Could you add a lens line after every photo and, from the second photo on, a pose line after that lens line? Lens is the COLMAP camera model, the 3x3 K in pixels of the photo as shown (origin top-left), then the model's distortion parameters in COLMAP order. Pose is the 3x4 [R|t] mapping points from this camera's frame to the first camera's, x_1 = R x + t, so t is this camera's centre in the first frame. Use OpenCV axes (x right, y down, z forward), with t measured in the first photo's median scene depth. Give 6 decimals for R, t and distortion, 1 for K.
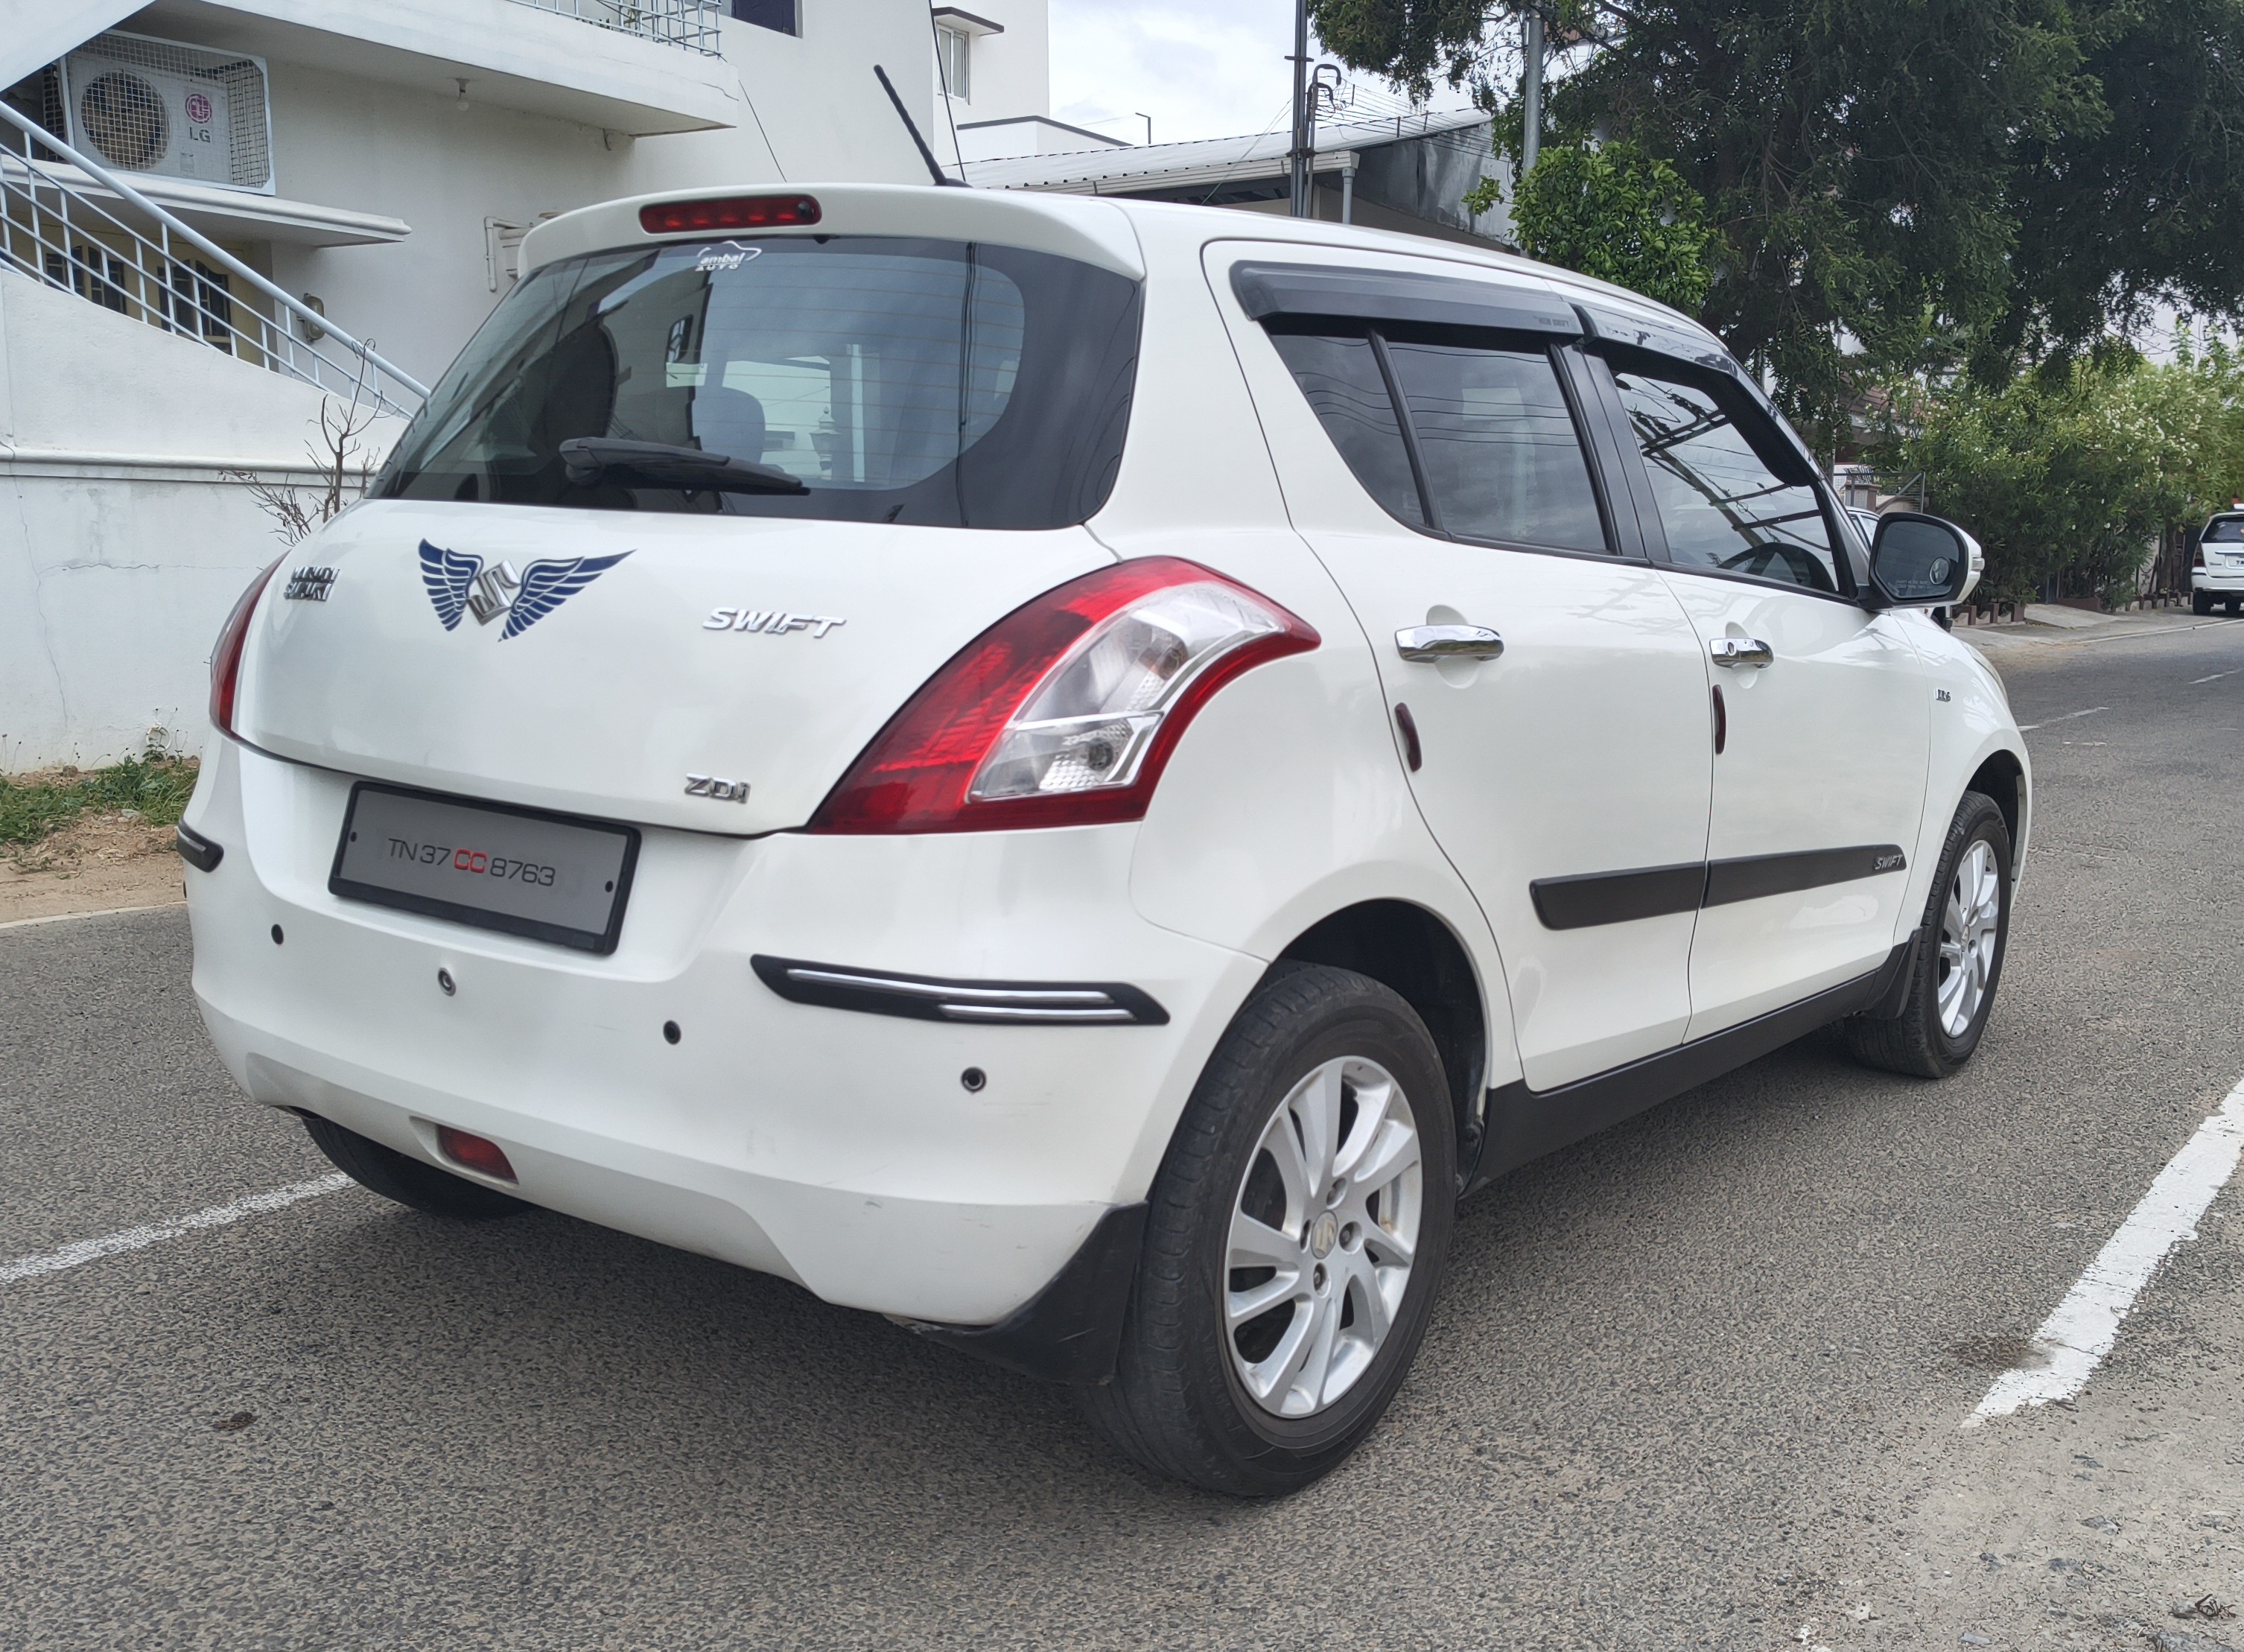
lens RADIAL K [[2079.6, 0, 1122.0], [0, 2079.6, 826.0], [0, 0, 1]] dist [0.012763, 0.011579]
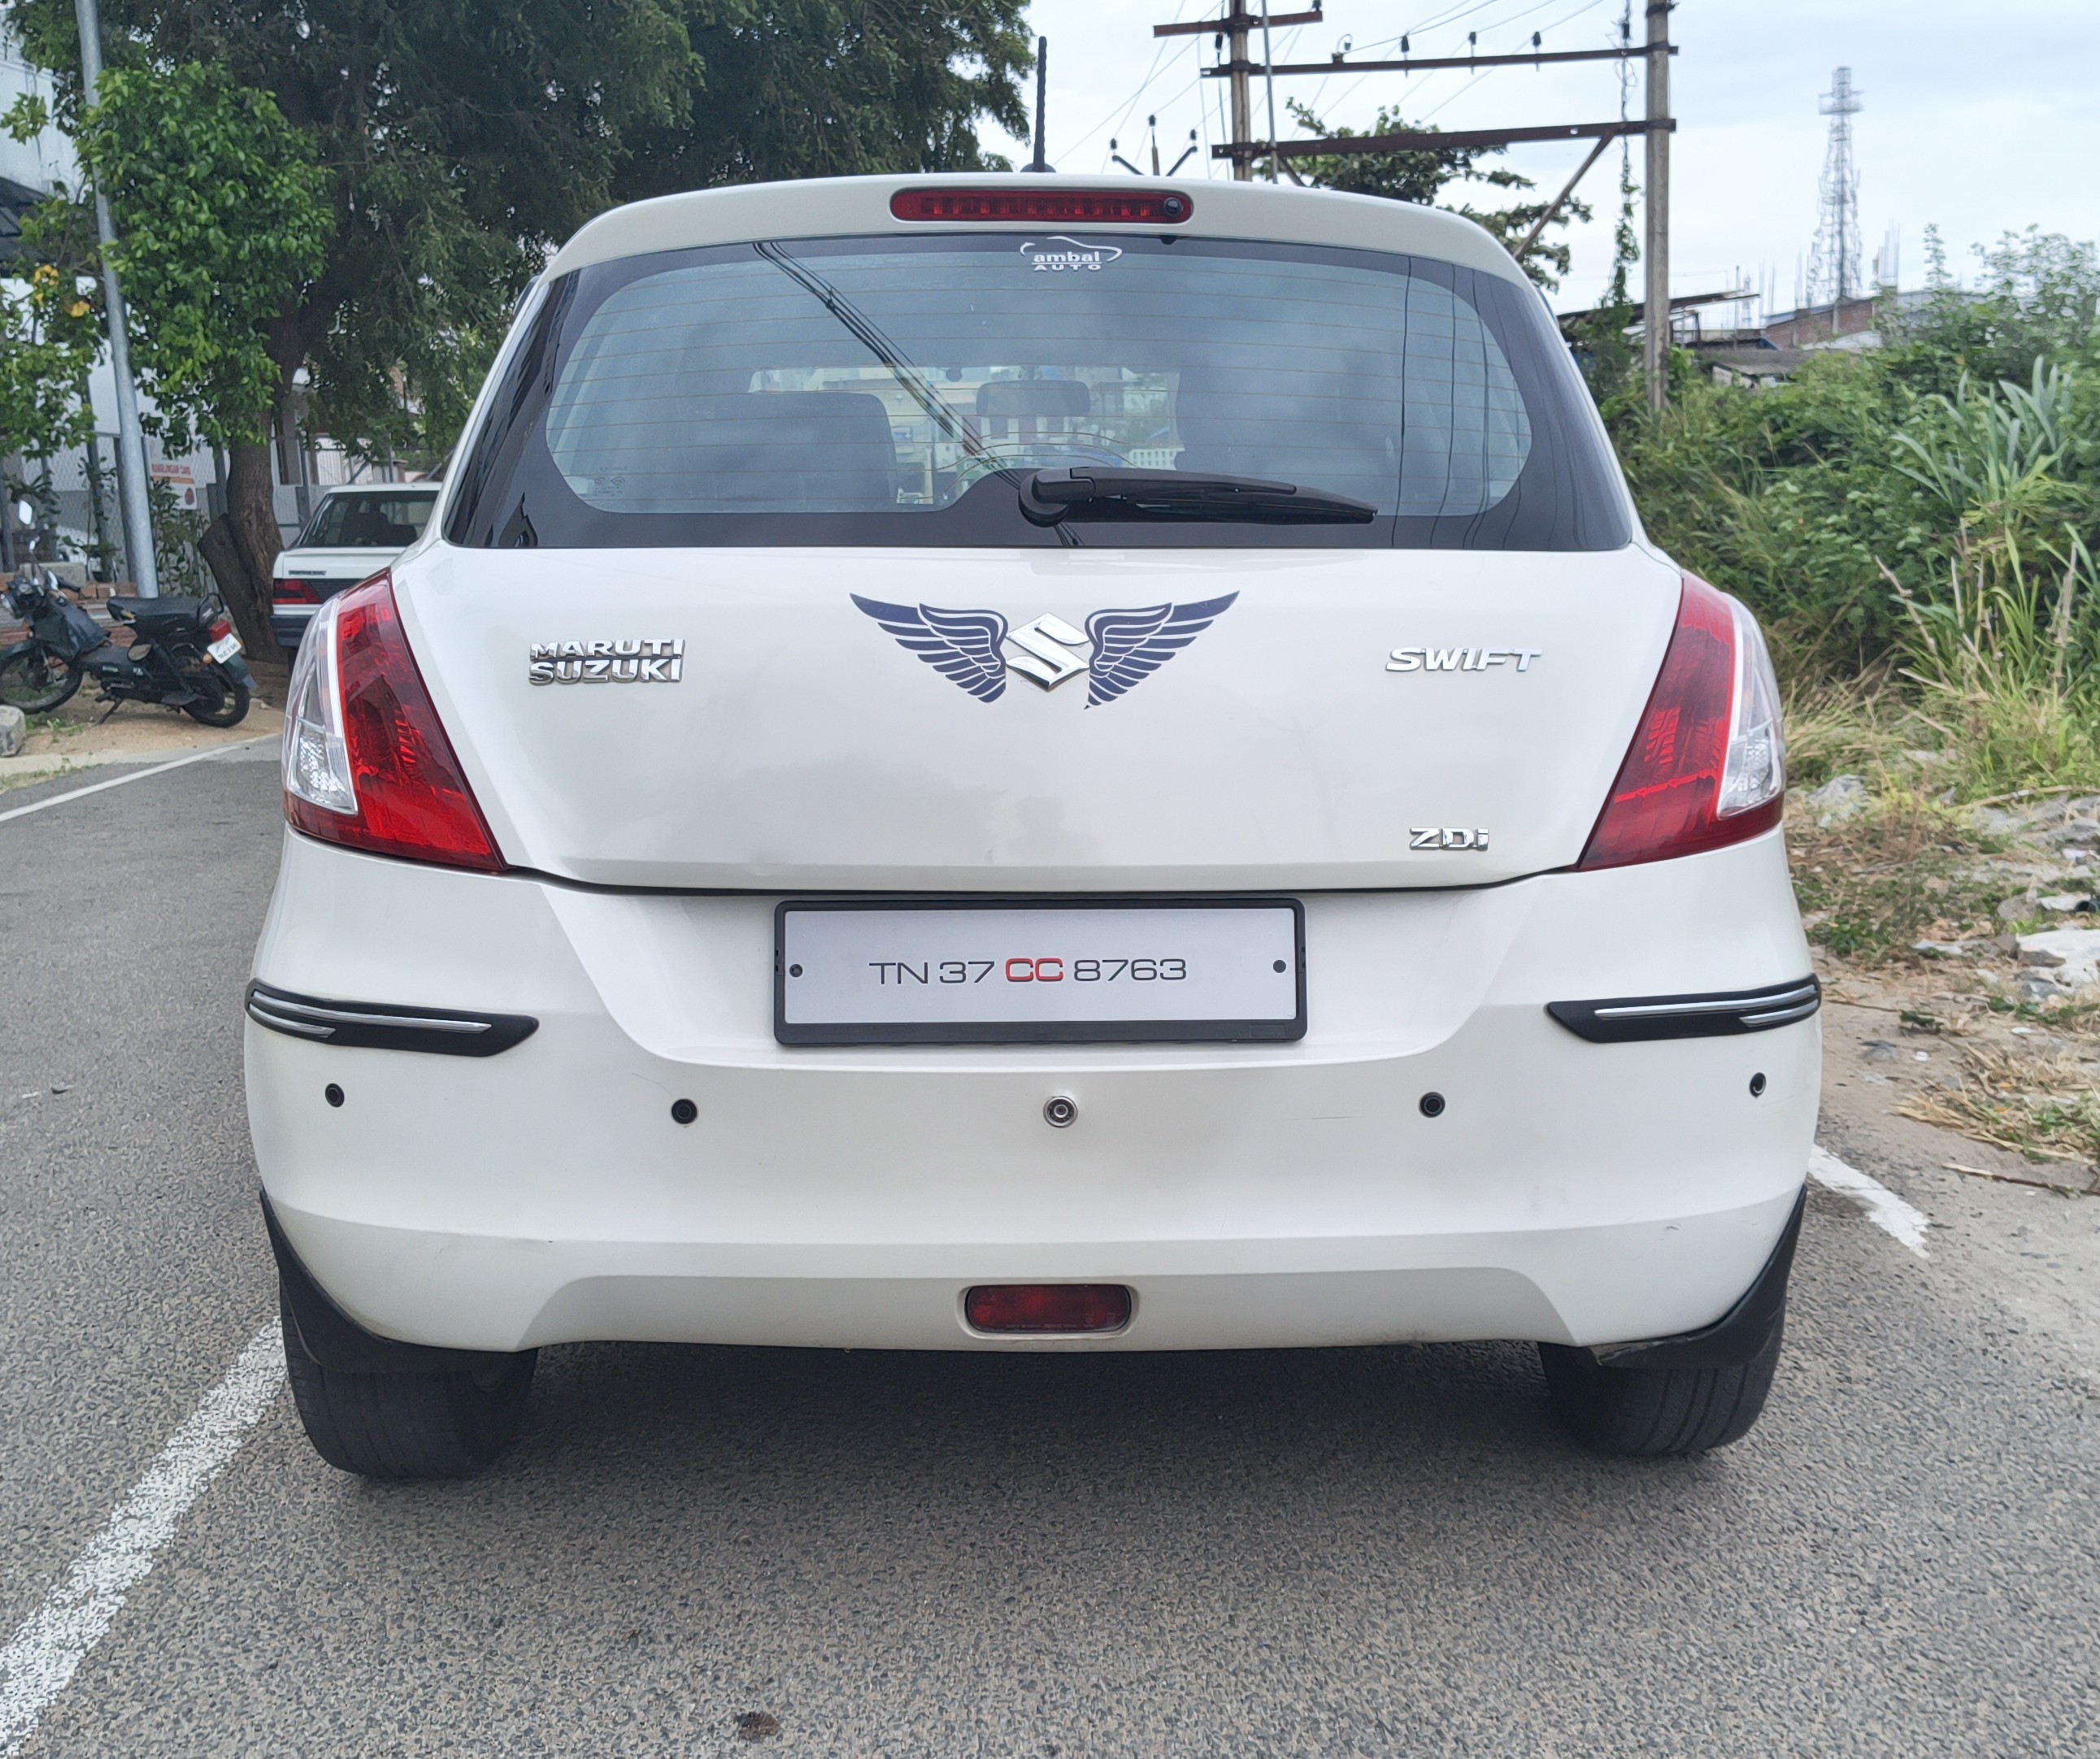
lens RADIAL K [[2297.8, 0, 1050.0], [0, 2297.8, 879.5], [0, 0, 1]] dist [0.101292, -0.312218]
pose [[0.795835, -0.127332, 0.591974, -0.837728], [0.118938, 0.991467, 0.053364, -0.067397], [-0.593717, 0.027939, 0.804188, 0.235448]]
